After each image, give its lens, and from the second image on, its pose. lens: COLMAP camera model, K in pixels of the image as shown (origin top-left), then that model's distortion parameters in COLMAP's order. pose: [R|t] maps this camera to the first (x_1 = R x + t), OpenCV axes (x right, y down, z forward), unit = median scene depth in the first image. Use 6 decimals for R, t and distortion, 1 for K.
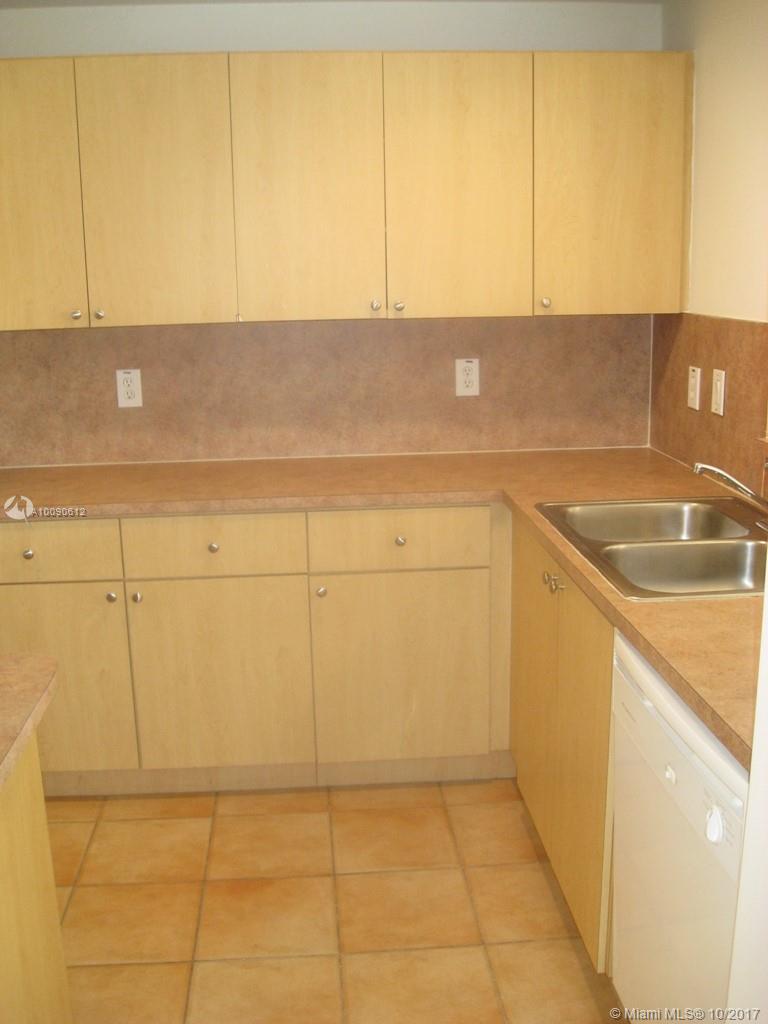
lens RADIAL K [[1055.1, 0, 377.6], [0, 1055.1, 507.0], [0, 0, 1]] dist [-0.116642, 0.000000]
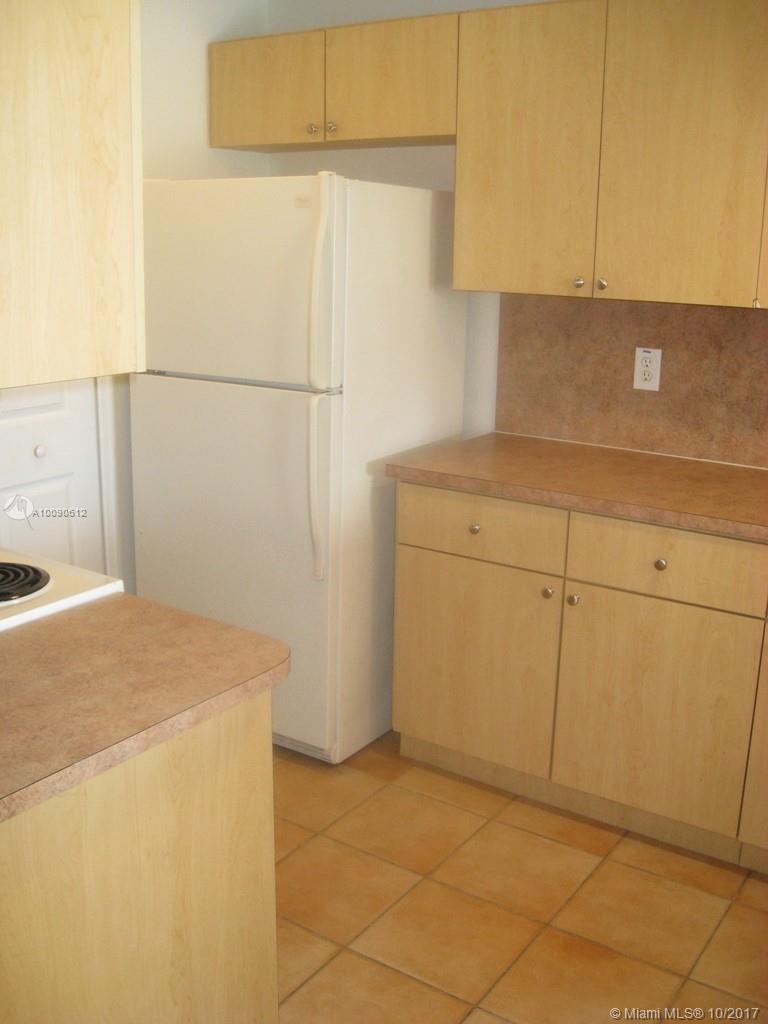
lens RADIAL K [[1055.1, 0, 385.3], [0, 1055.1, 517.8], [0, 0, 1]] dist [-0.116642, 0.000000]
pose [[0.780535, 0.195761, -0.593669, 0.163508], [-0.167867, 0.980456, 0.102598, -0.047520], [0.602151, 0.019576, 0.798142, 0.167360]]
